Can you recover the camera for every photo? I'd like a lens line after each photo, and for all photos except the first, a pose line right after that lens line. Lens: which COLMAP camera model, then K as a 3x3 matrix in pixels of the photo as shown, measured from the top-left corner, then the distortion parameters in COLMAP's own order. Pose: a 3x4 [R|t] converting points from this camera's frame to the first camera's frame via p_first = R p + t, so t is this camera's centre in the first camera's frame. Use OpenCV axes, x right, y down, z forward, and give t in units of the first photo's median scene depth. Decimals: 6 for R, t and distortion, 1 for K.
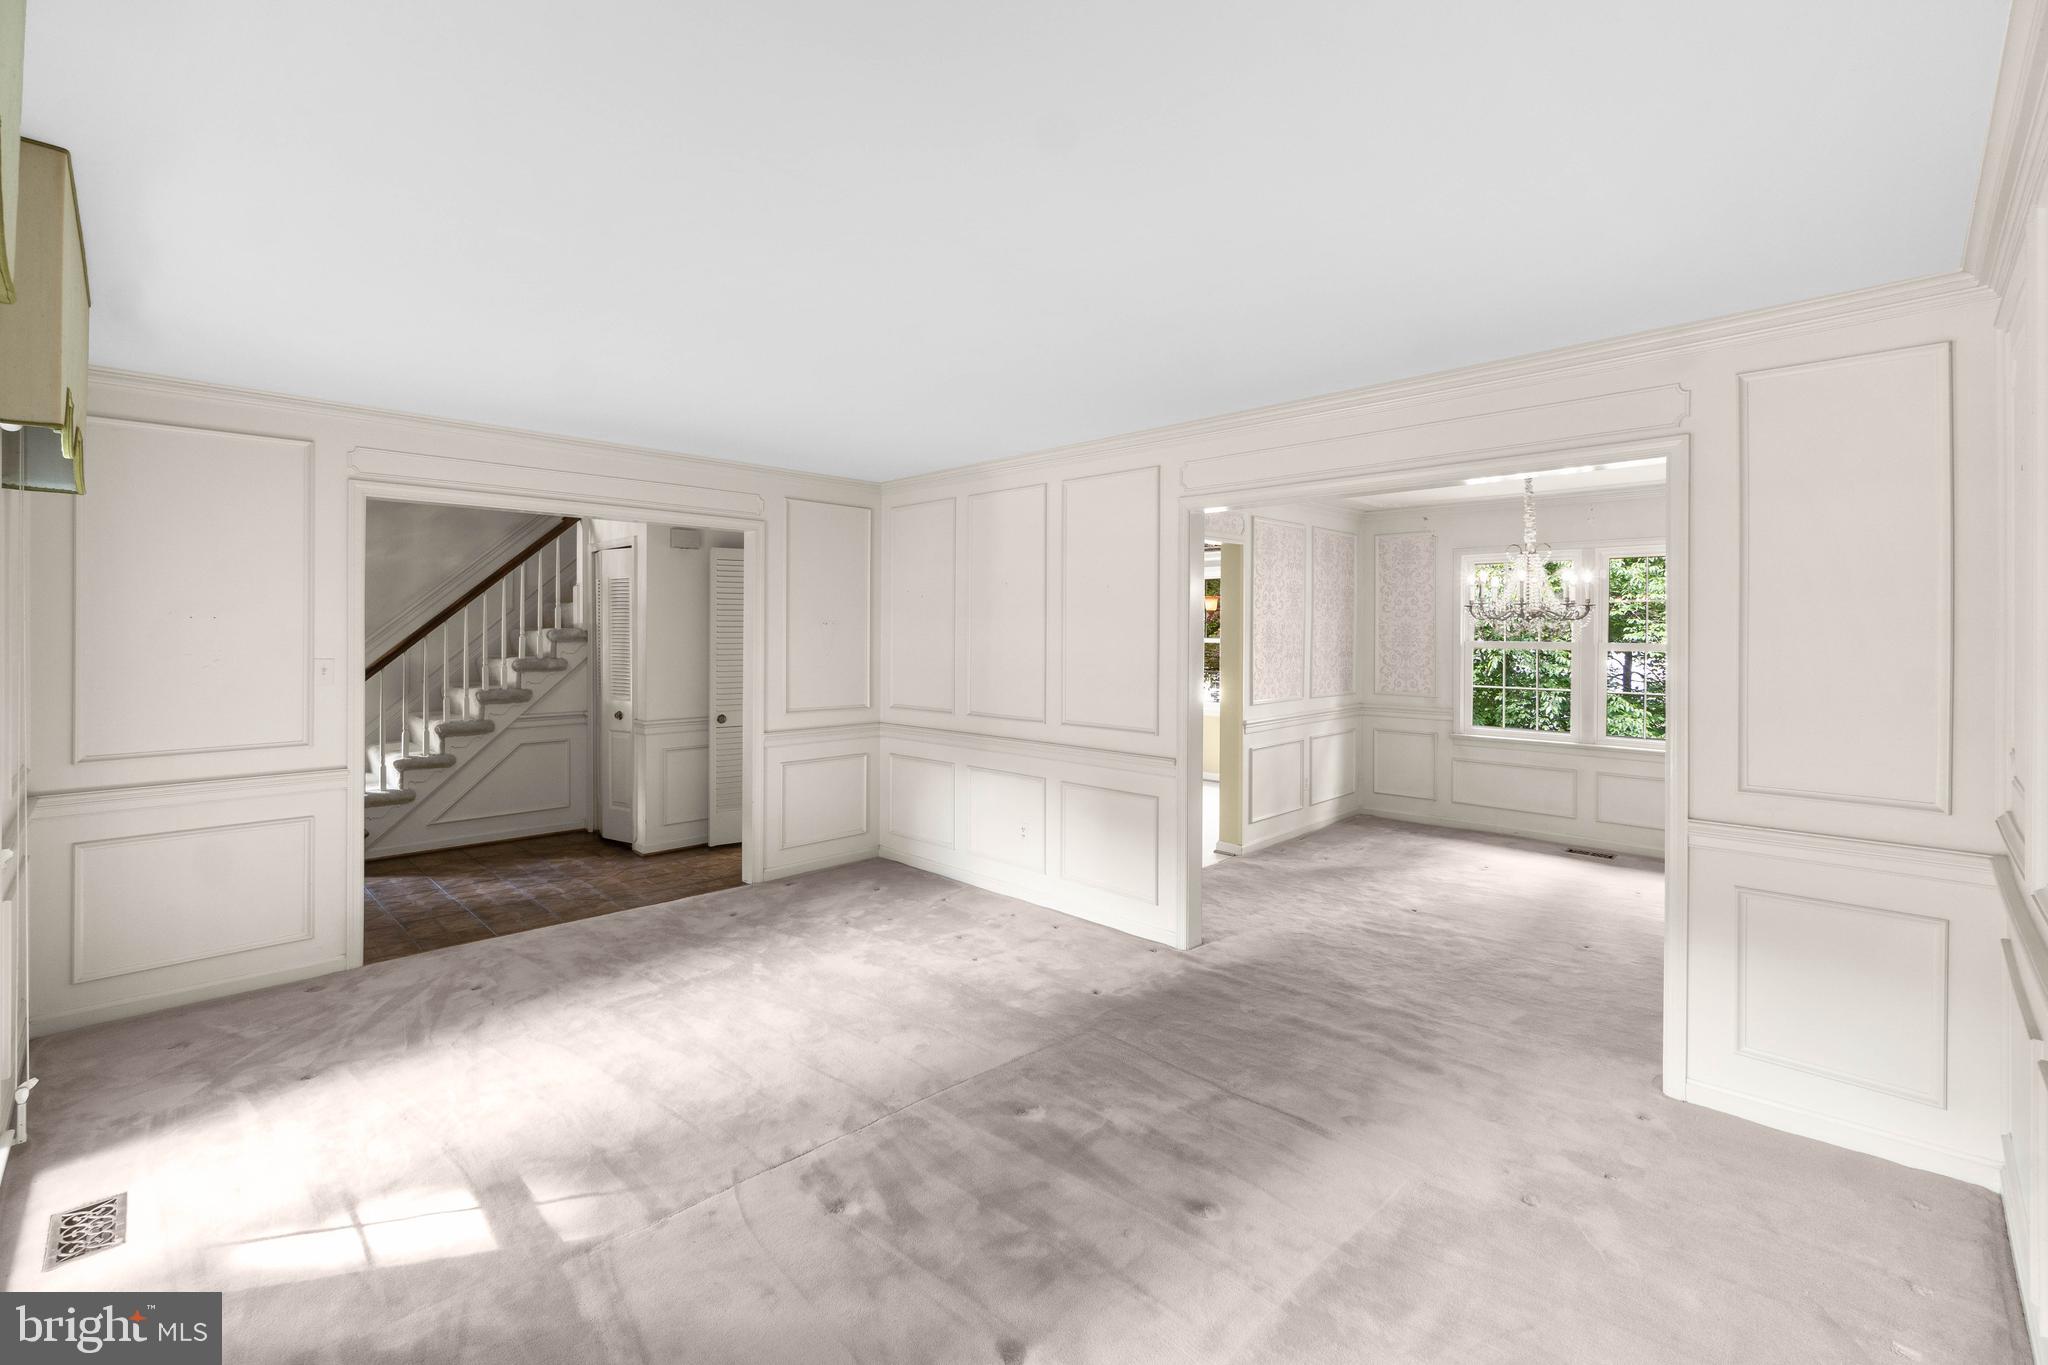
lens RADIAL K [[886.7, 0, 1032.0], [0, 886.7, 628.6], [0, 0, 1]] dist [-0.001630, 0.000416]
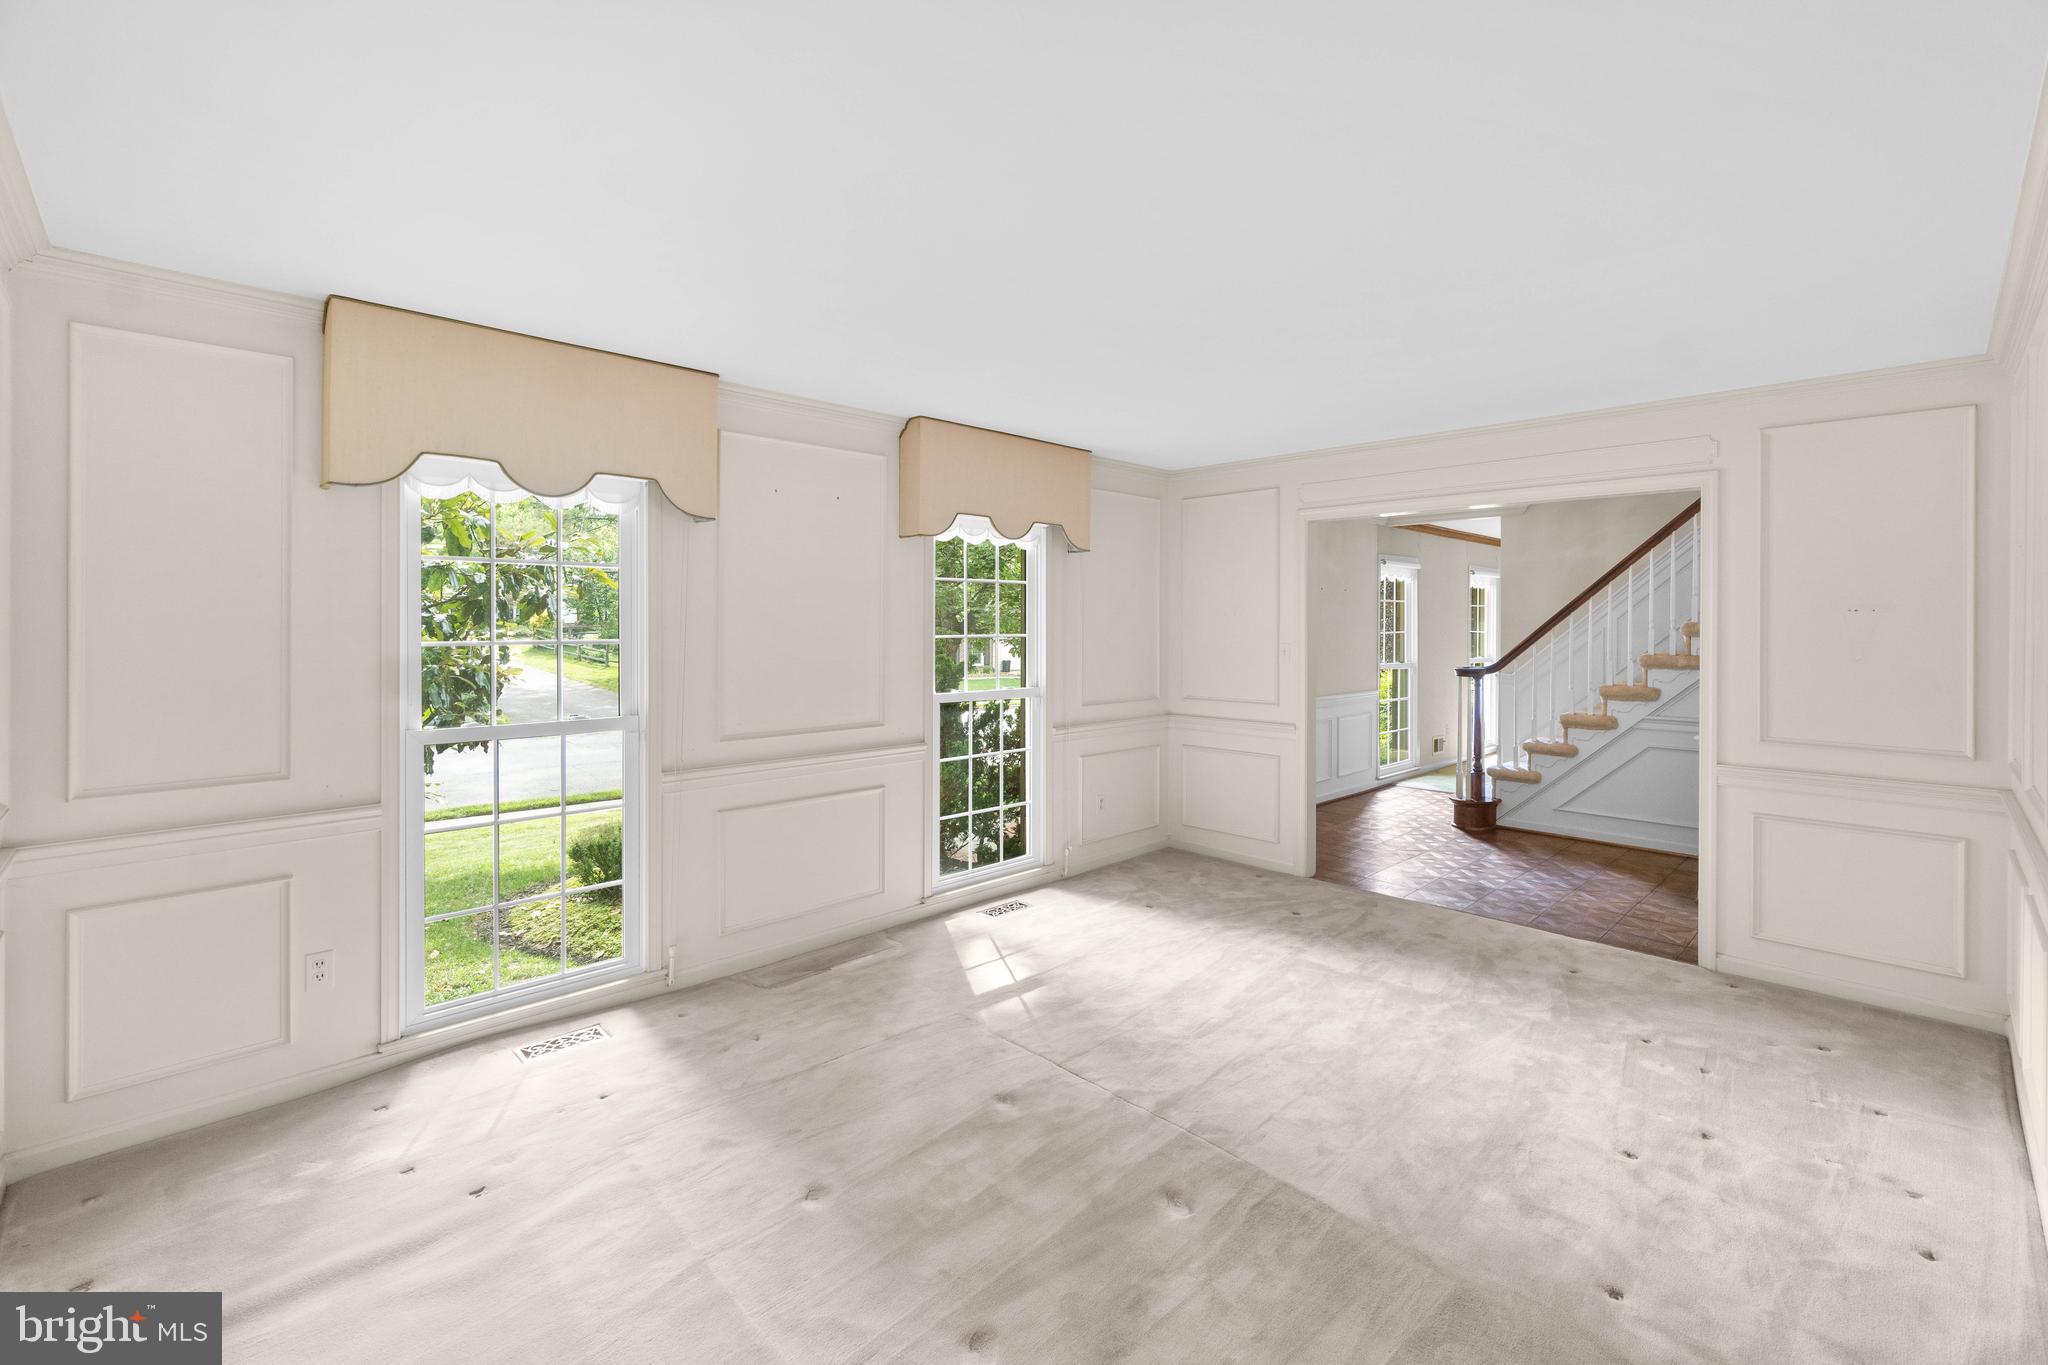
lens RADIAL K [[886.7, 0, 1032.0], [0, 886.7, 628.6], [0, 0, 1]] dist [-0.001630, 0.000416]
pose [[-0.010423, 0.003308, -0.999940, 0.554474], [0.002641, 0.999991, 0.003281, 0.004938], [0.999942, -0.002607, -0.010432, 0.592778]]
